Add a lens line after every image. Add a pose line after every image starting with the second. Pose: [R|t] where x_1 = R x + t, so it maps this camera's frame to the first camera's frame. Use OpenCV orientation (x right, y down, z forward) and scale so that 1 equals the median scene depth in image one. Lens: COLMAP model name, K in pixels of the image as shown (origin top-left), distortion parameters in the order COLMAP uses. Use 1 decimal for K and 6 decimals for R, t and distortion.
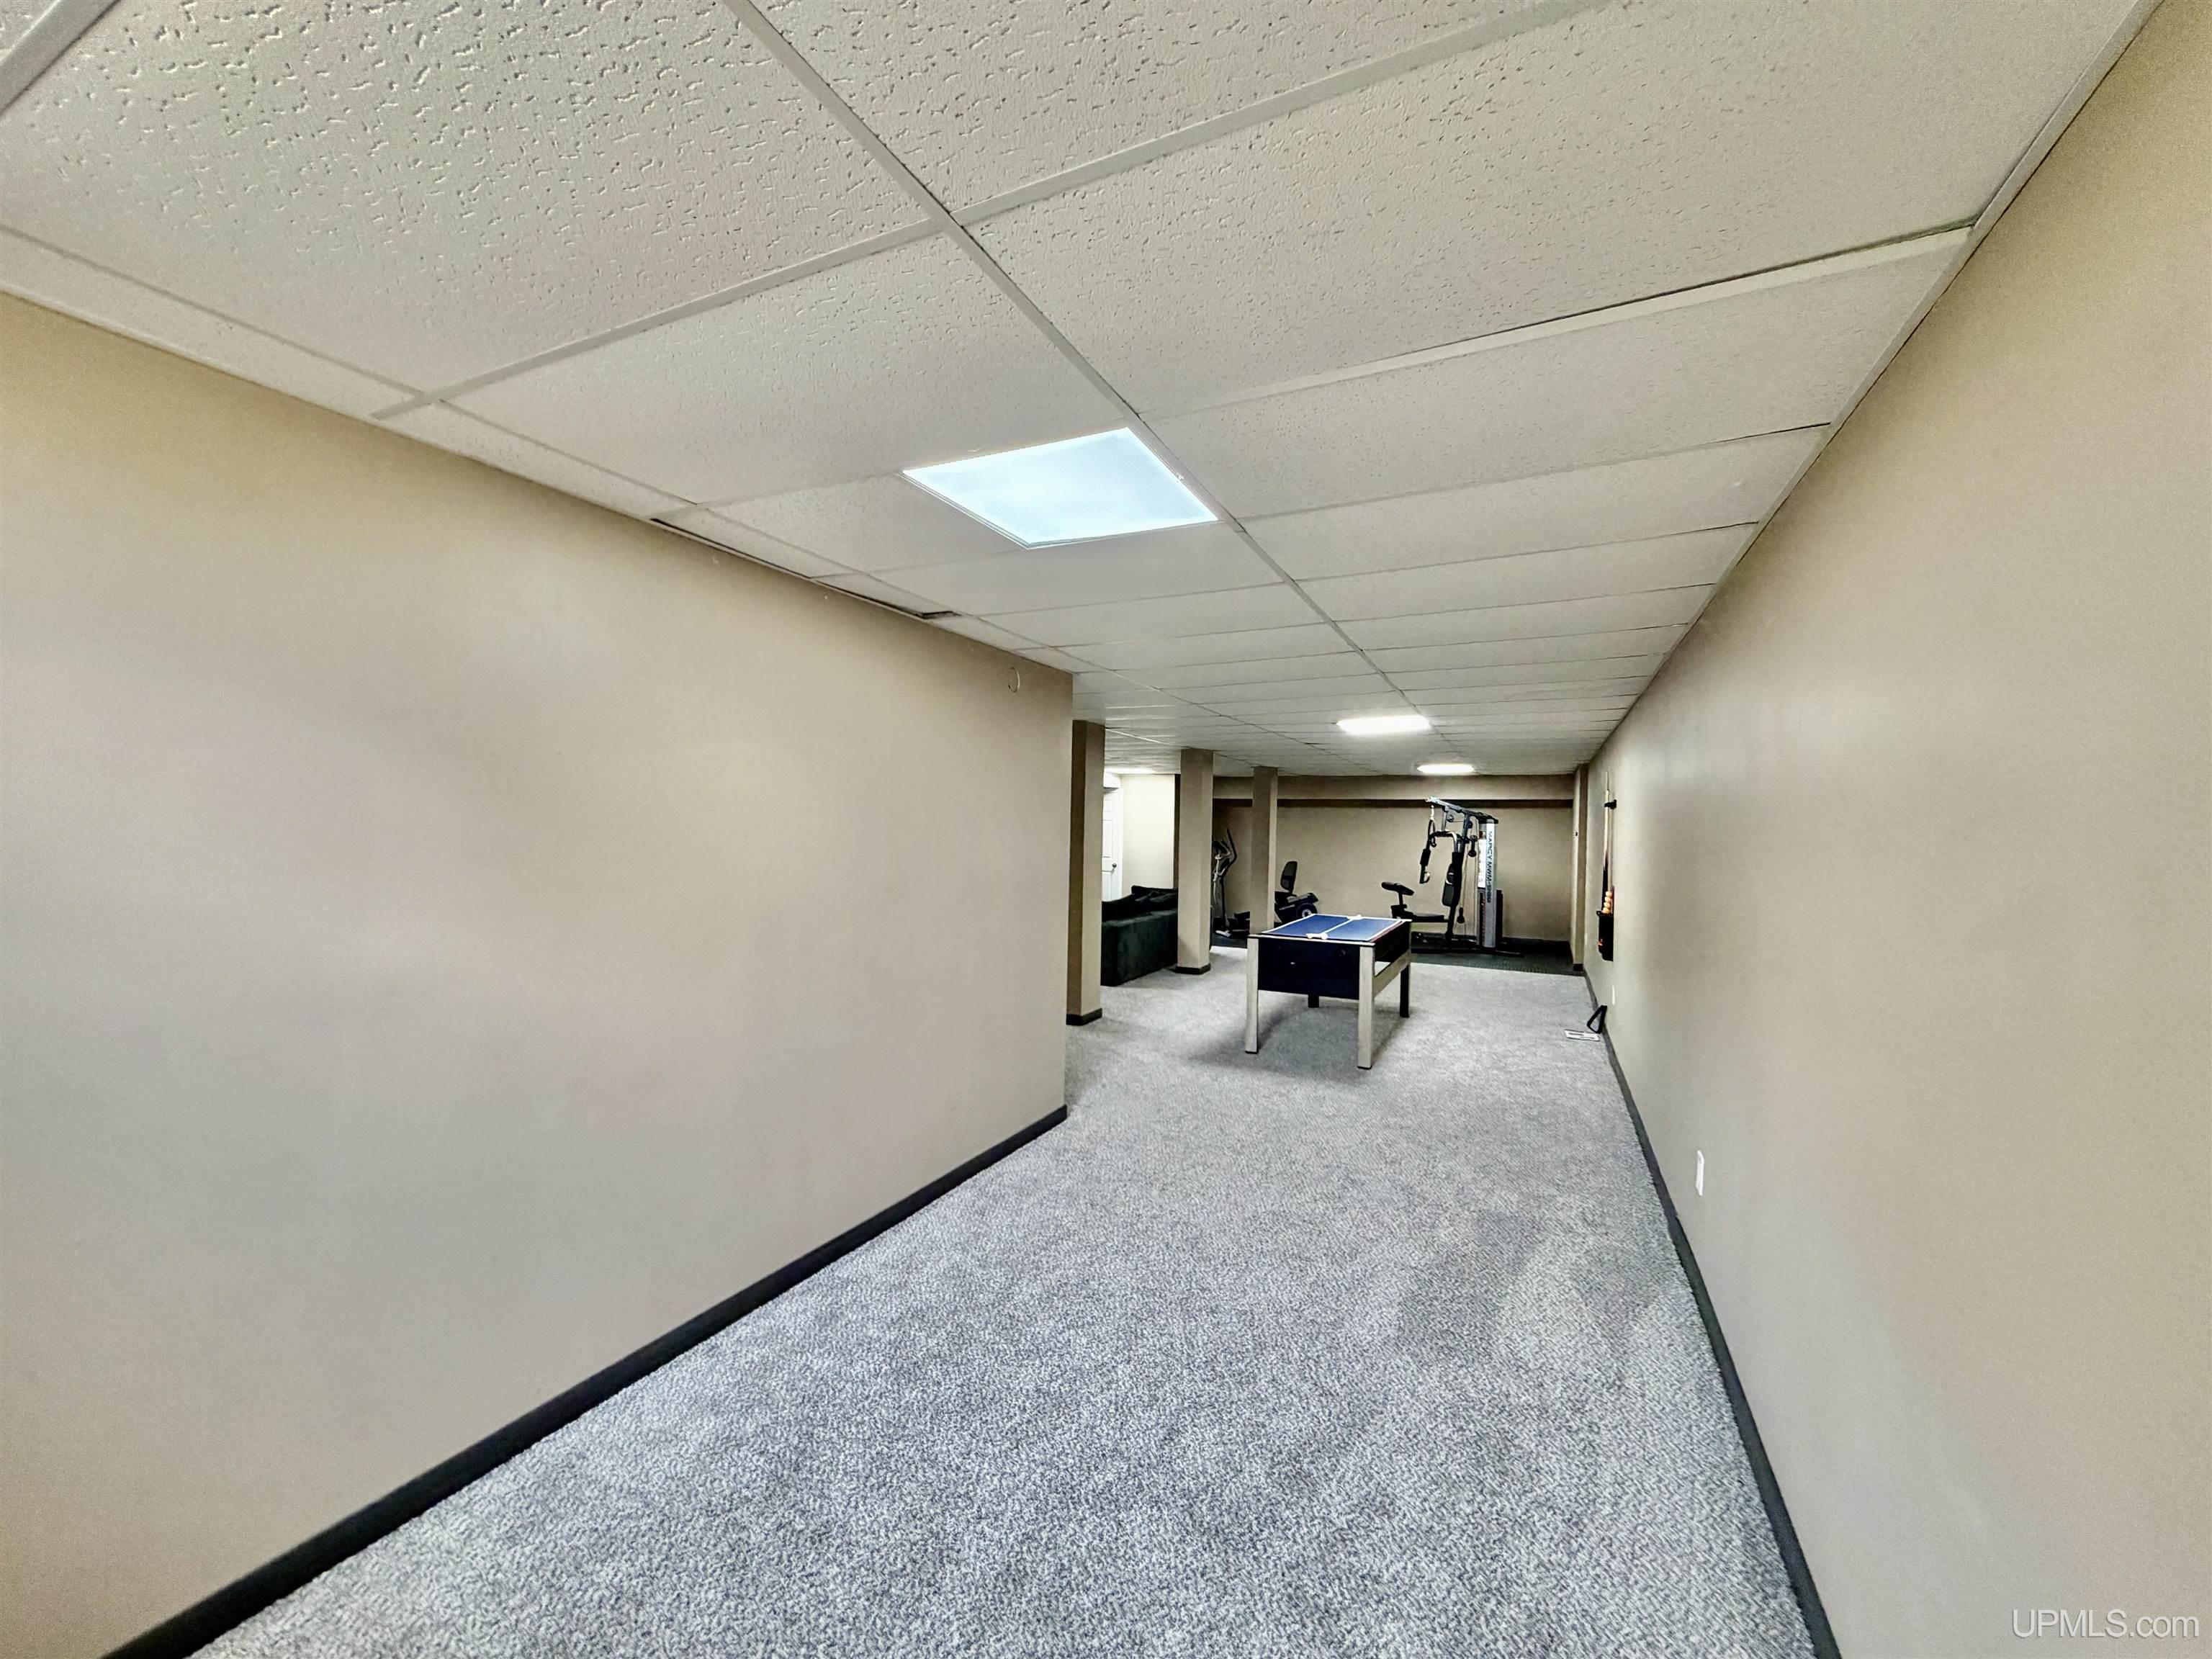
lens RADIAL K [[878.9, 0, 1099.4], [0, 878.9, 828.4], [0, 0, 1]] dist [-0.000314, -0.000240]
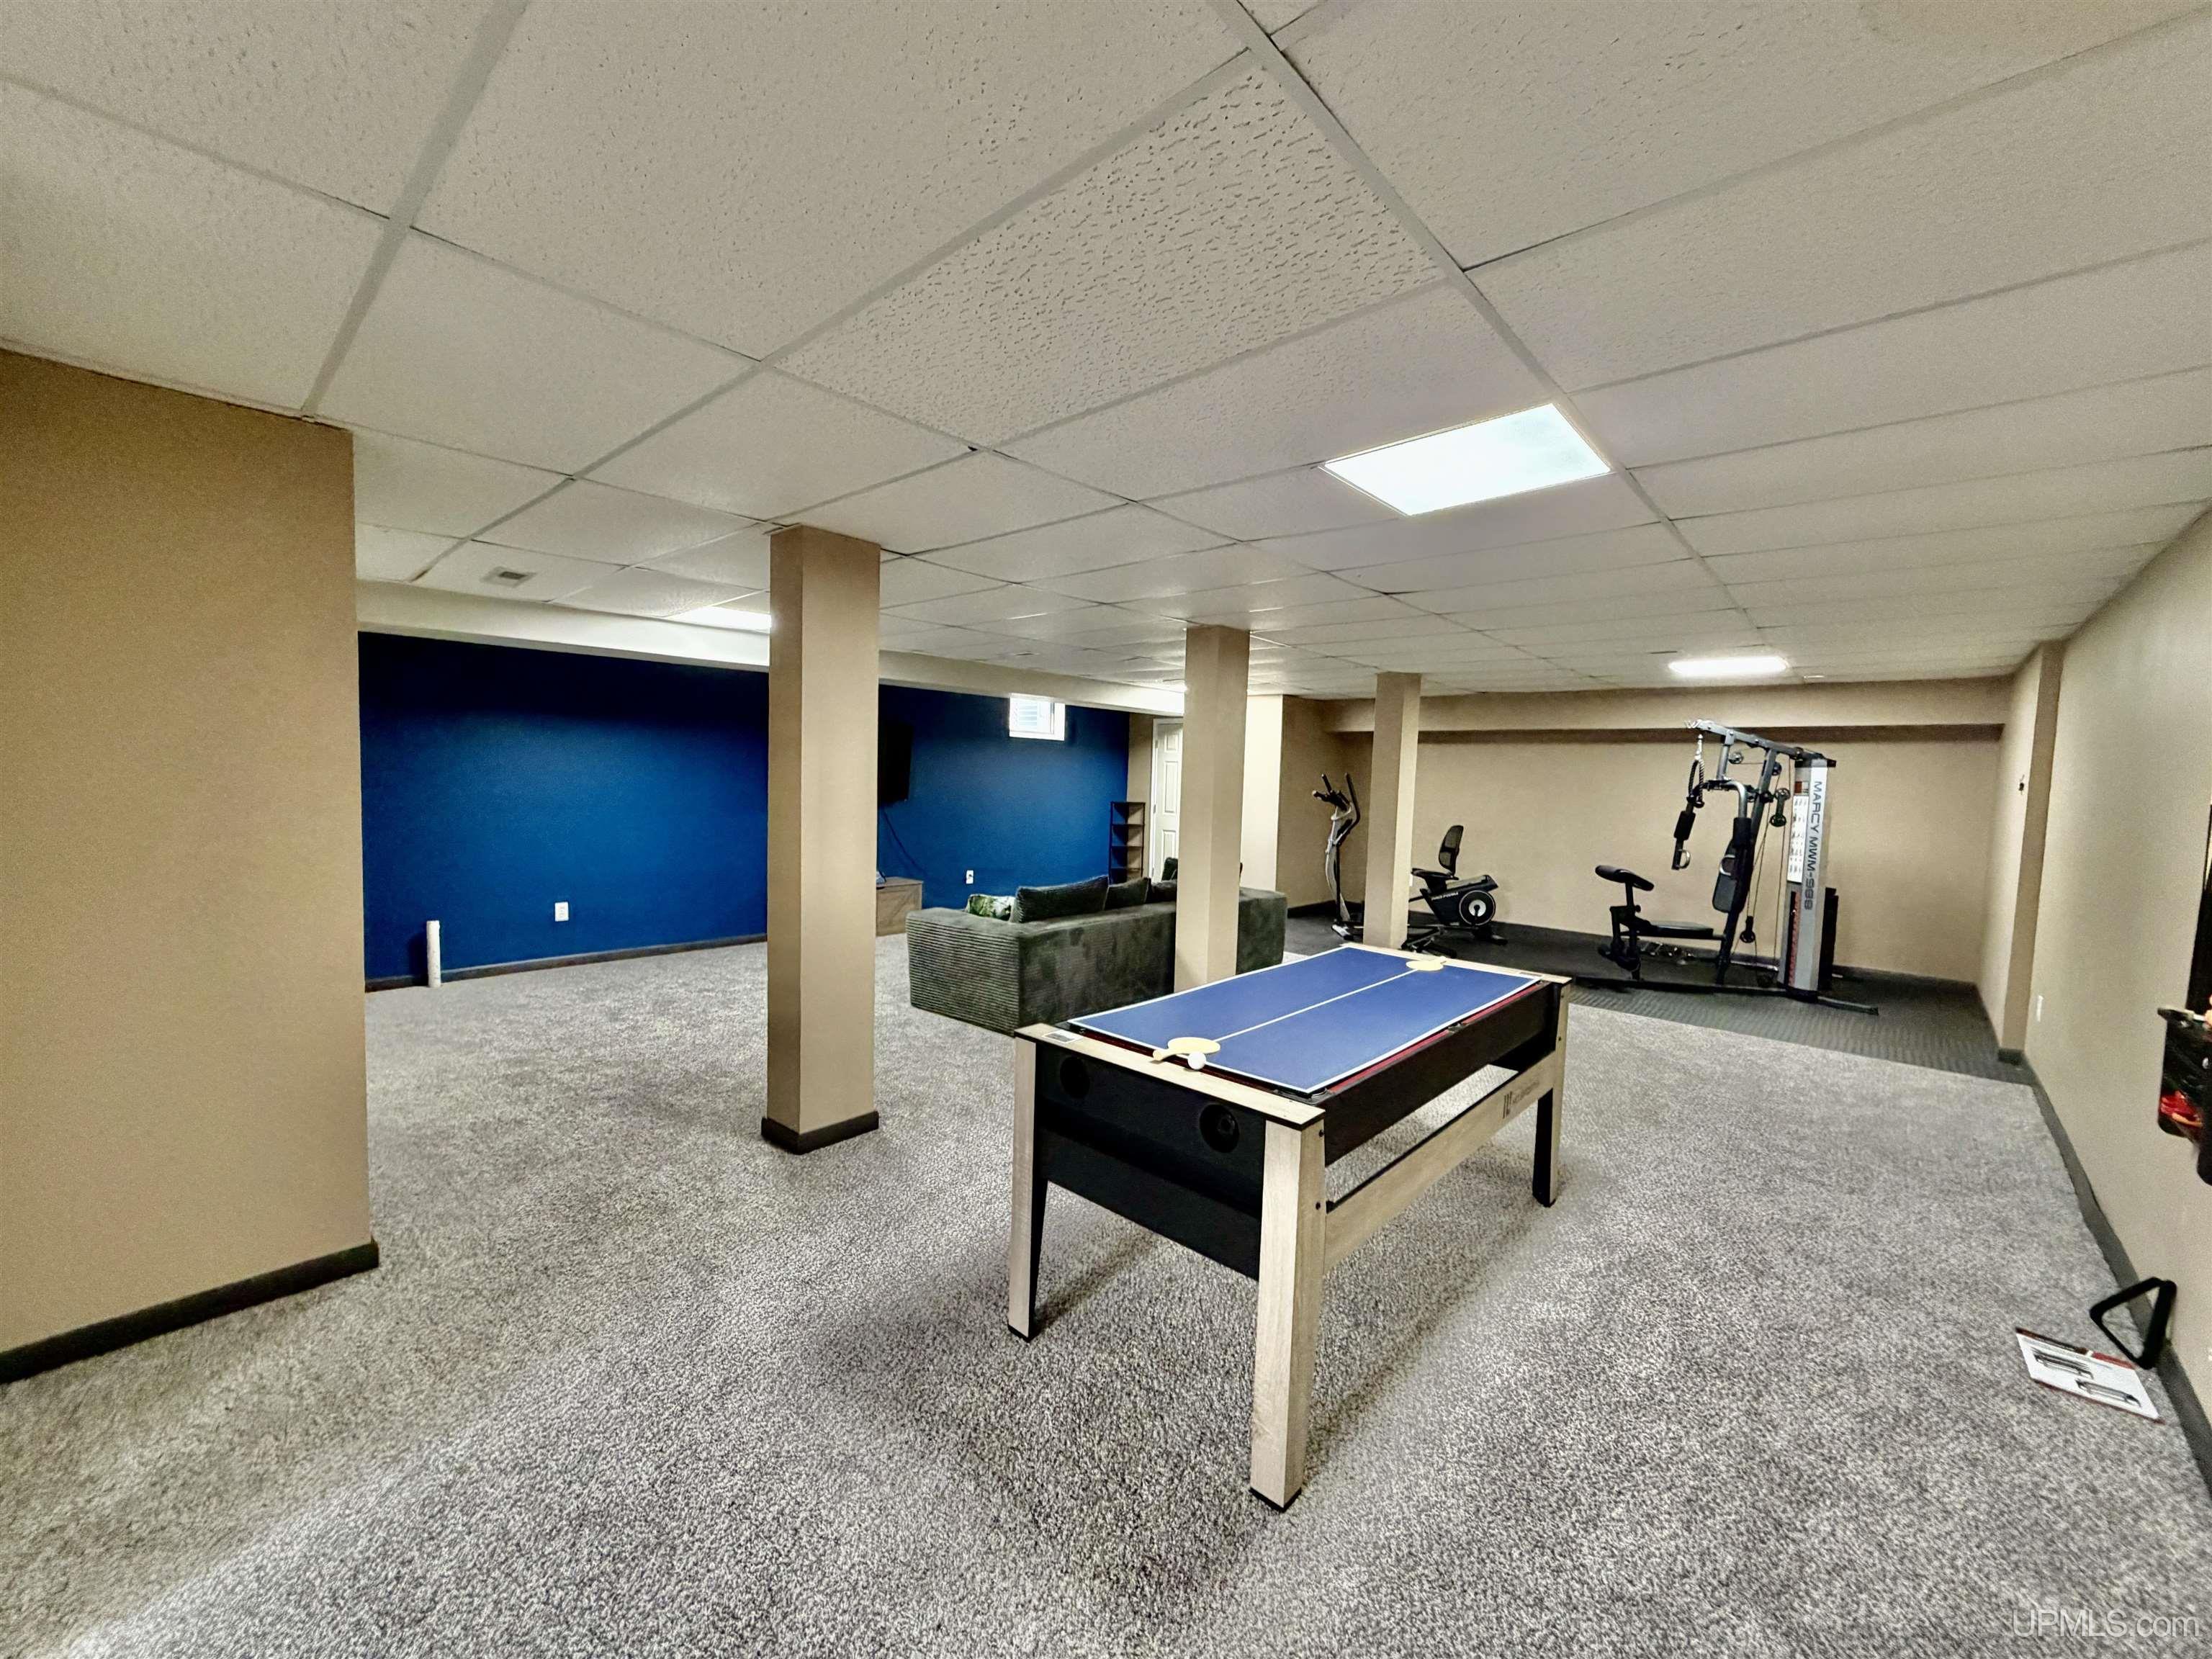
lens RADIAL K [[878.9, 0, 1099.4], [0, 878.9, 828.4], [0, 0, 1]] dist [-0.000314, -0.000240]
pose [[0.962175, 0.026890, -0.271103, 0.161229], [-0.012472, 0.998421, 0.054766, 0.008176], [0.272147, -0.049313, 0.960991, 0.346242]]
